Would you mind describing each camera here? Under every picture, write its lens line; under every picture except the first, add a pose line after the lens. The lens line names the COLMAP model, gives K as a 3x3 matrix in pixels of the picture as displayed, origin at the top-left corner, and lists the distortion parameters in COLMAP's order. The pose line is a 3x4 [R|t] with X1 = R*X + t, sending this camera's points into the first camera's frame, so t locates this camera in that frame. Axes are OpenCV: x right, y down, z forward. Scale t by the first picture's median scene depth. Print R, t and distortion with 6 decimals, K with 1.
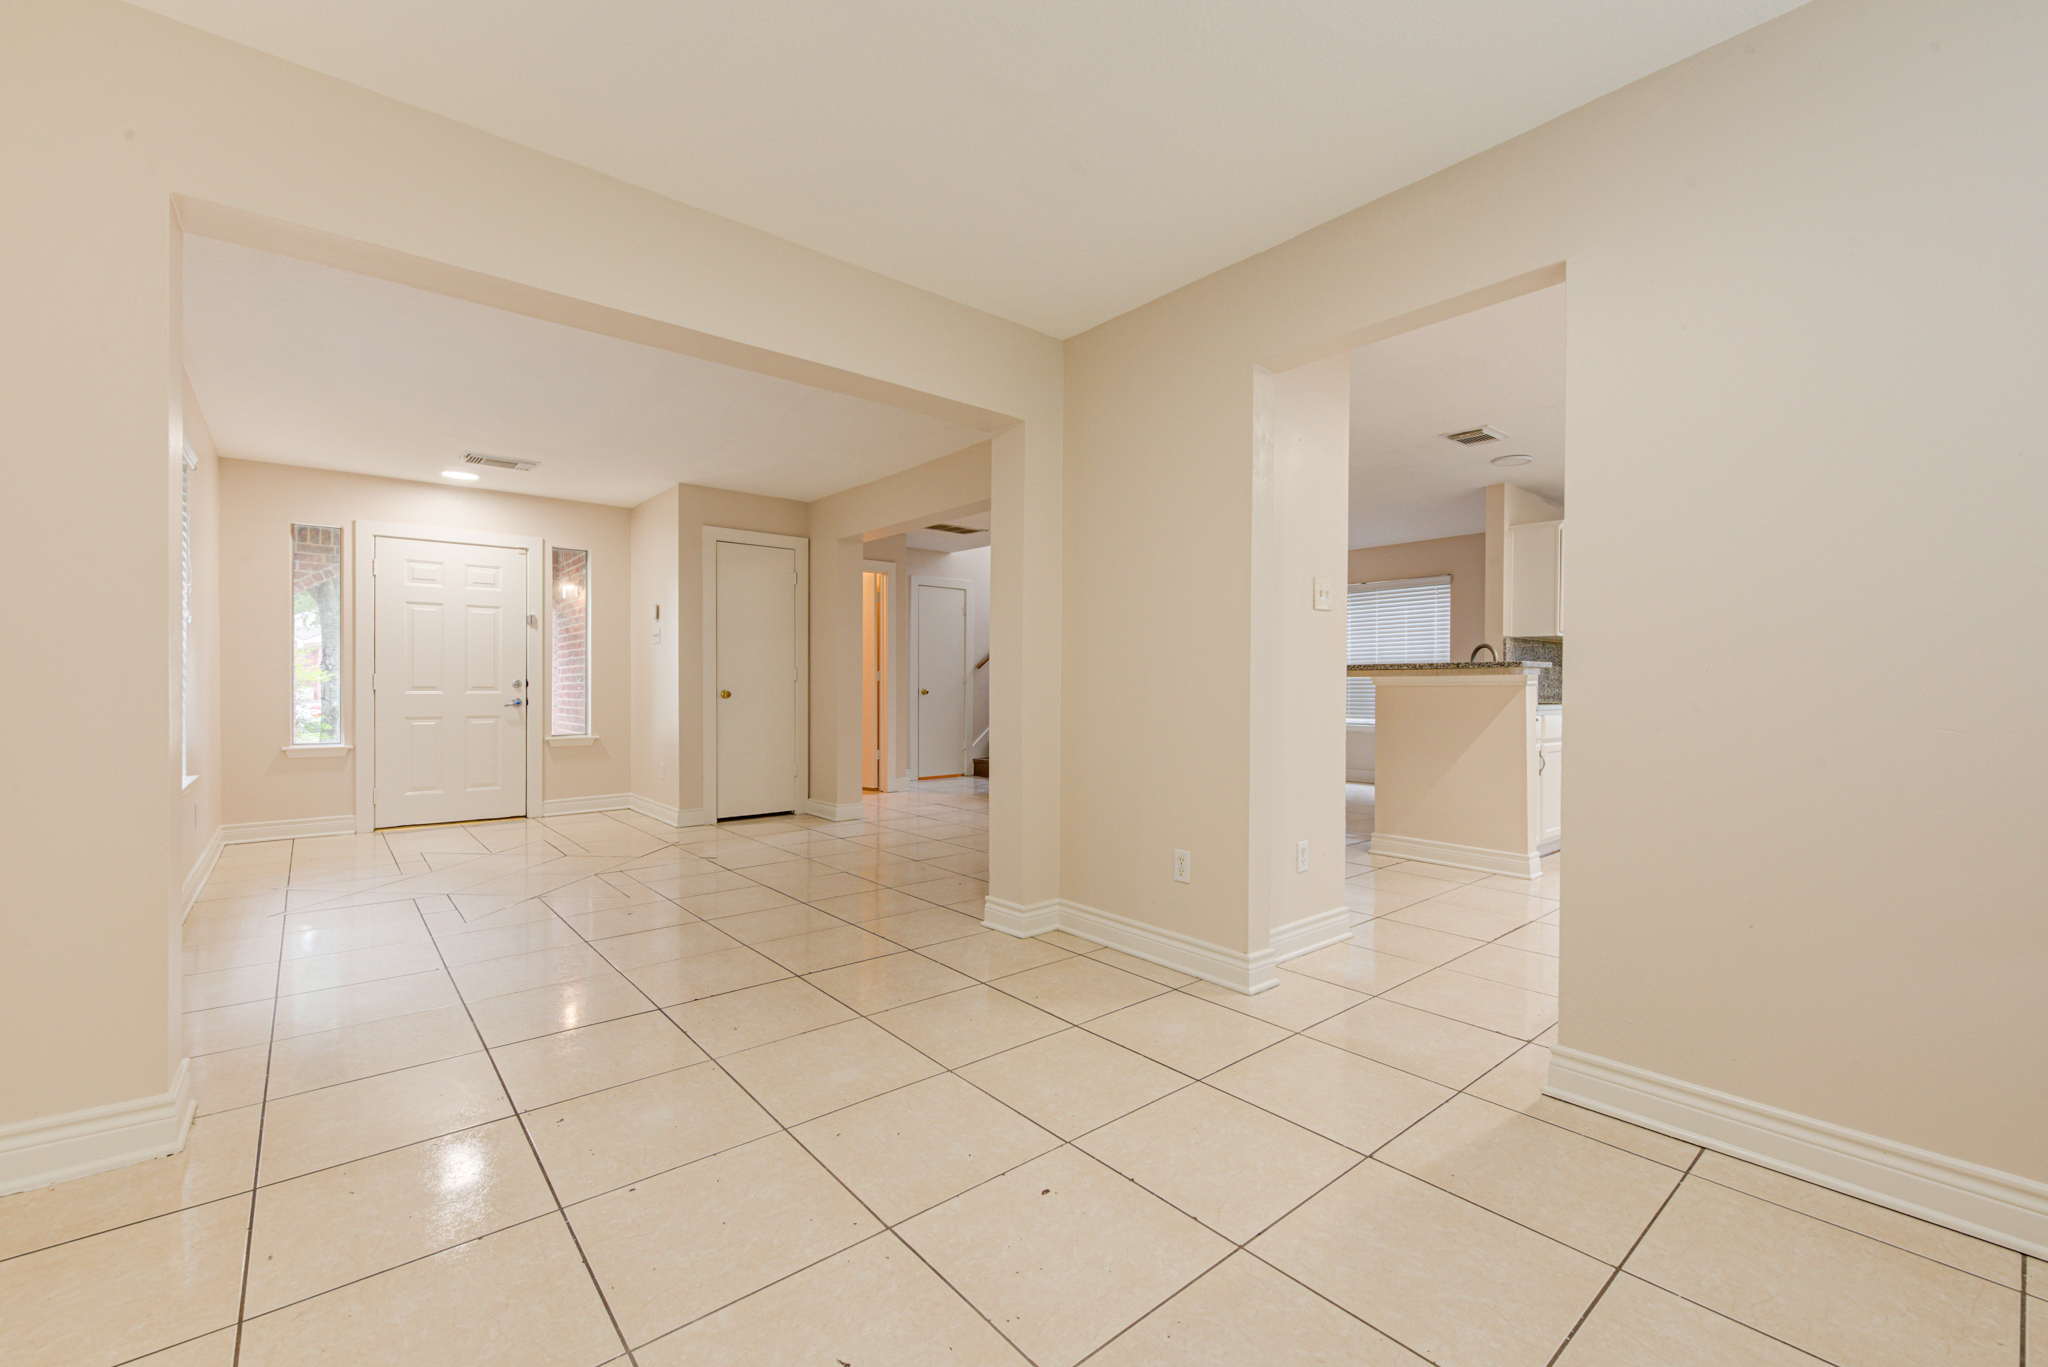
lens RADIAL K [[843.3, 0, 1029.5], [0, 843.3, 675.0], [0, 0, 1]] dist [0.001709, 0.000020]
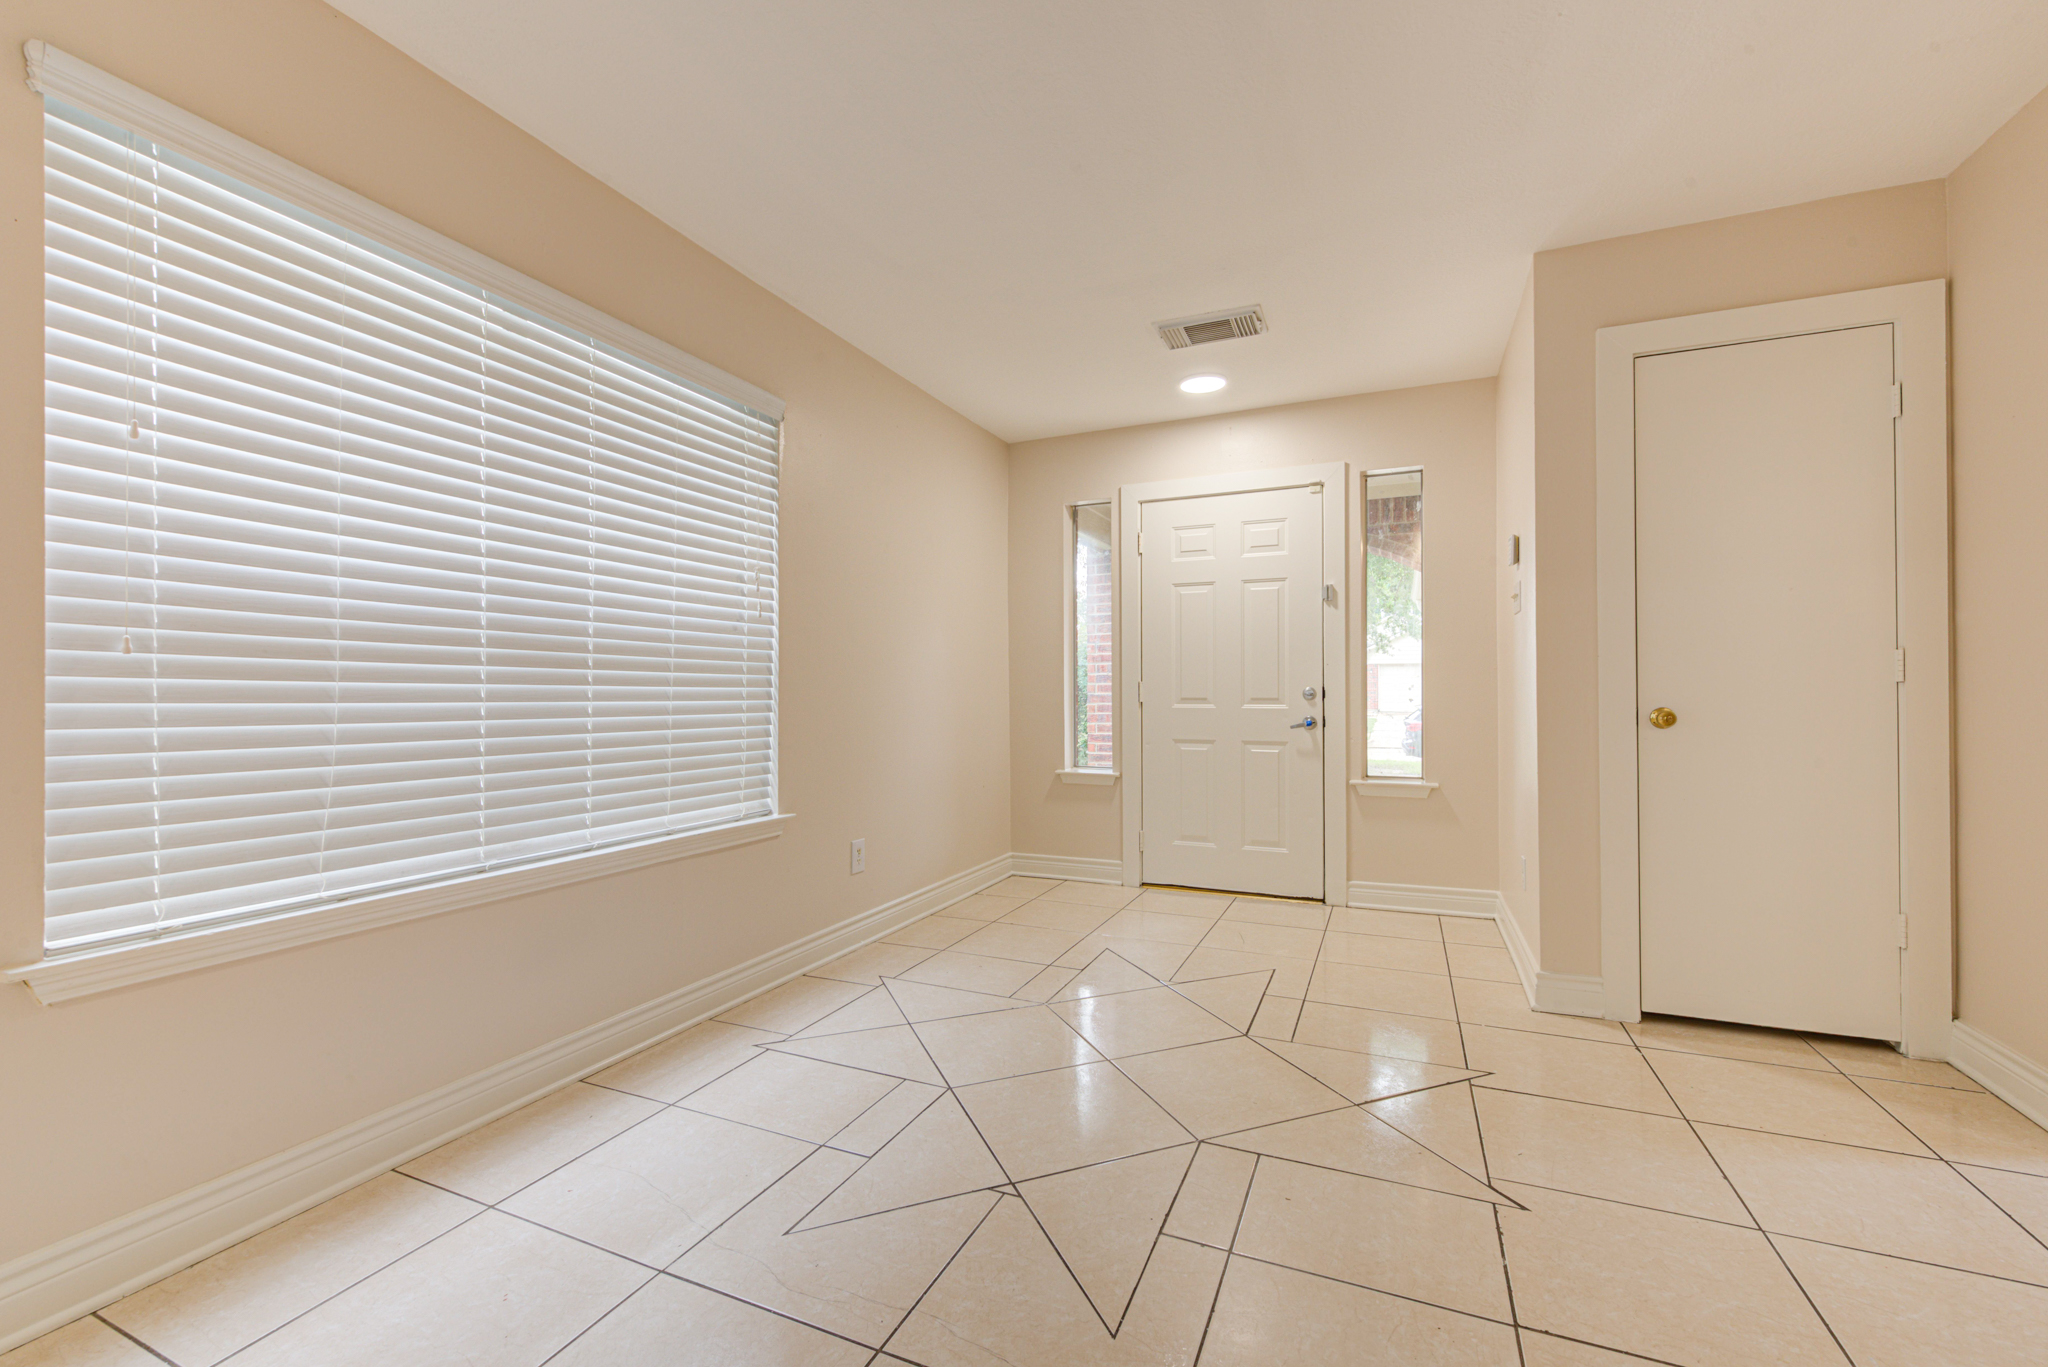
lens RADIAL K [[843.3, 0, 1025.1], [0, 843.3, 691.4], [0, 0, 1]] dist [0.001709, 0.000020]
pose [[0.433868, -0.003681, -0.900969, -0.119504], [0.012999, 0.999913, 0.002175, 0.004436], [0.900883, -0.012656, 0.433878, 0.530903]]
